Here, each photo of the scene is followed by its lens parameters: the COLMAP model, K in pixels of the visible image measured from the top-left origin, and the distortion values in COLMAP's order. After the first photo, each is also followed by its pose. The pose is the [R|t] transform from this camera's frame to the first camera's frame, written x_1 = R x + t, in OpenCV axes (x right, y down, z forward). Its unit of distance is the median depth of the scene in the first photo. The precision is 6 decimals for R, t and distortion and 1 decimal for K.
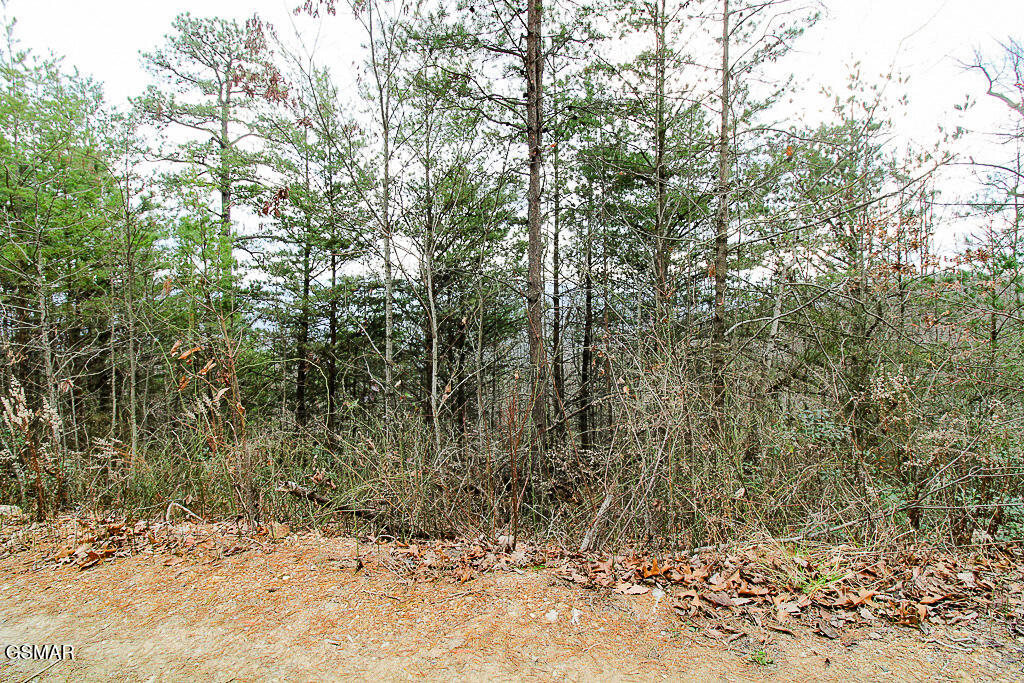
lens RADIAL K [[473.0, 0, 511.1], [0, 473.0, 329.6], [0, 0, 1]] dist [-0.001316, -0.011821]
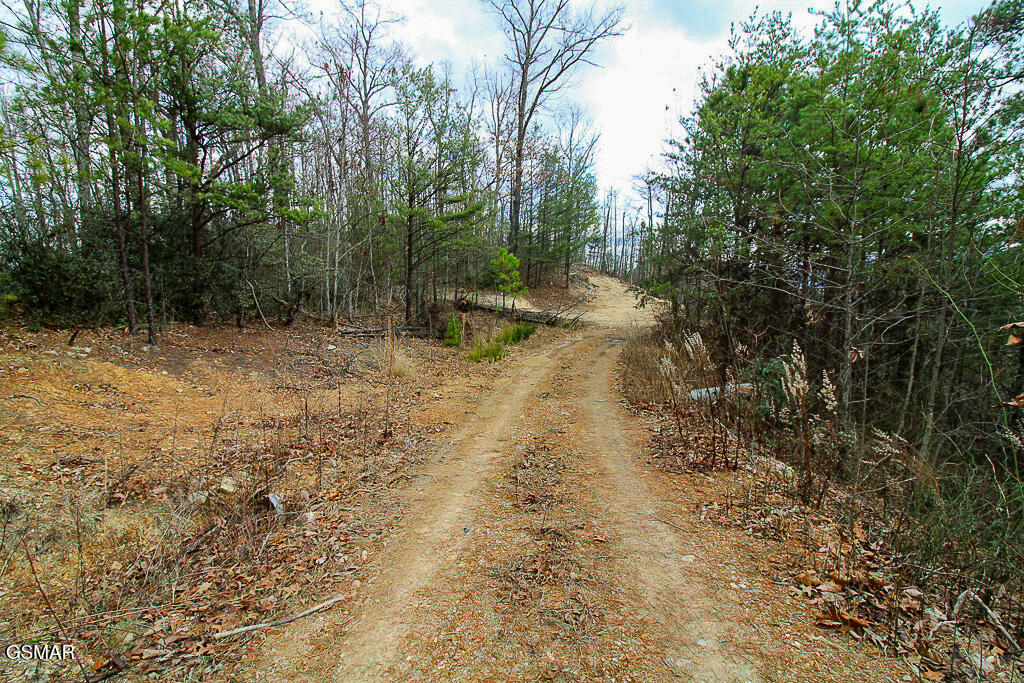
lens RADIAL K [[473.0, 0, 511.1], [0, 473.0, 329.6], [0, 0, 1]] dist [-0.001316, -0.011821]
pose [[0.145239, 0.125754, -0.981372, -0.091611], [-0.044957, 0.991704, 0.120425, -0.002704], [0.988375, 0.026629, 0.149688, 0.111375]]
